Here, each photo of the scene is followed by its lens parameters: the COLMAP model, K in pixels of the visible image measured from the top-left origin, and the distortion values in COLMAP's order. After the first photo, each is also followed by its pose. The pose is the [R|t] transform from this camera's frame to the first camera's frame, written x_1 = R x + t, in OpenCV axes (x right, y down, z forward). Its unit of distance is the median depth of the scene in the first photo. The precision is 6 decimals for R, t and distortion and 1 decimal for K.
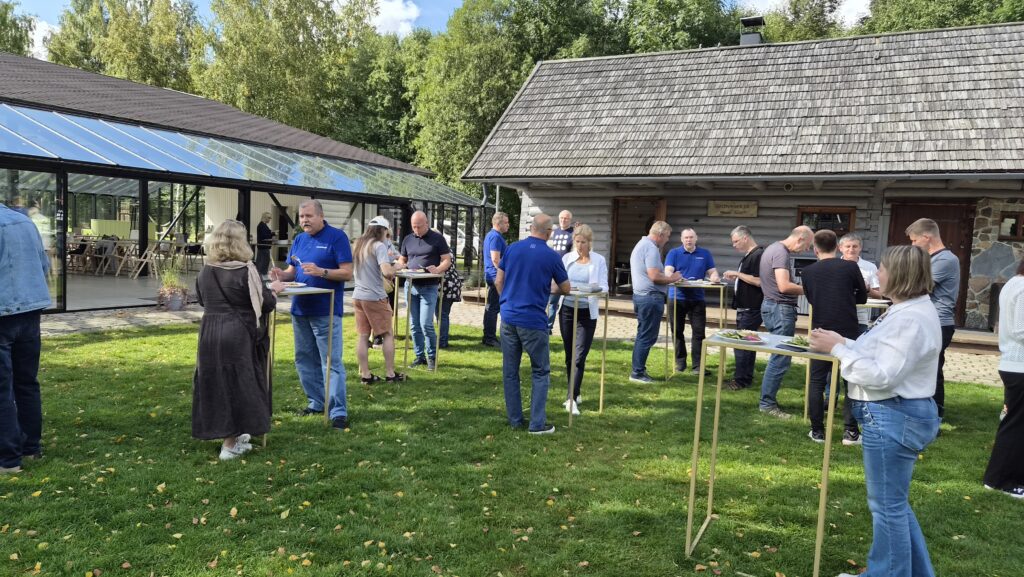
lens RADIAL K [[639.7, 0, 513.3], [0, 639.7, 291.5], [0, 0, 1]] dist [0.006445, 0.000305]
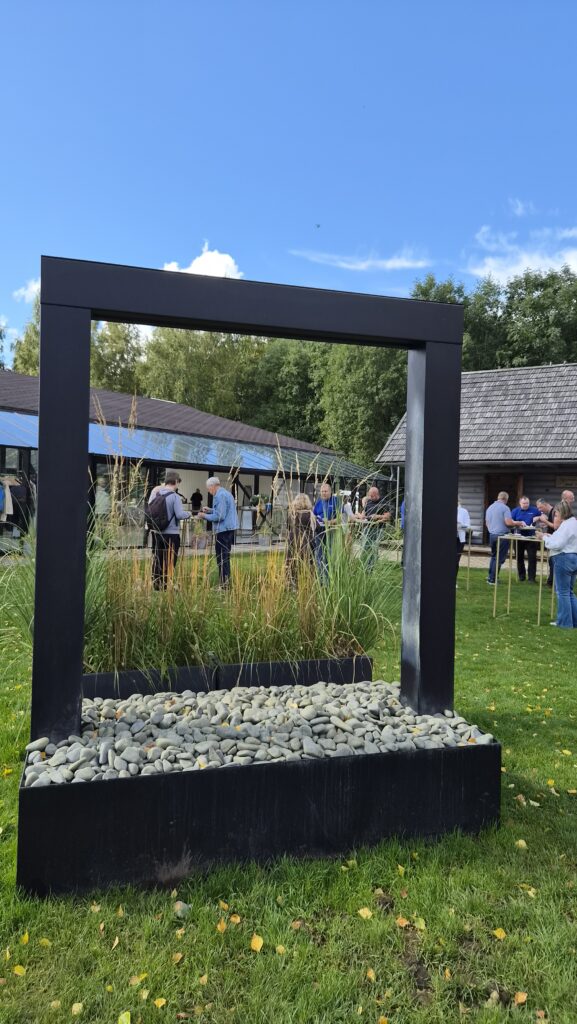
lens RADIAL K [[639.7, 0, 279.4], [0, 639.7, 509.3], [0, 0, 1]] dist [0.006445, 0.000305]
pose [[0.982906, -0.001938, -0.184096, -0.011102], [-0.012864, 0.996778, -0.079174, 0.018362], [0.183656, 0.080189, 0.979714, -0.177859]]
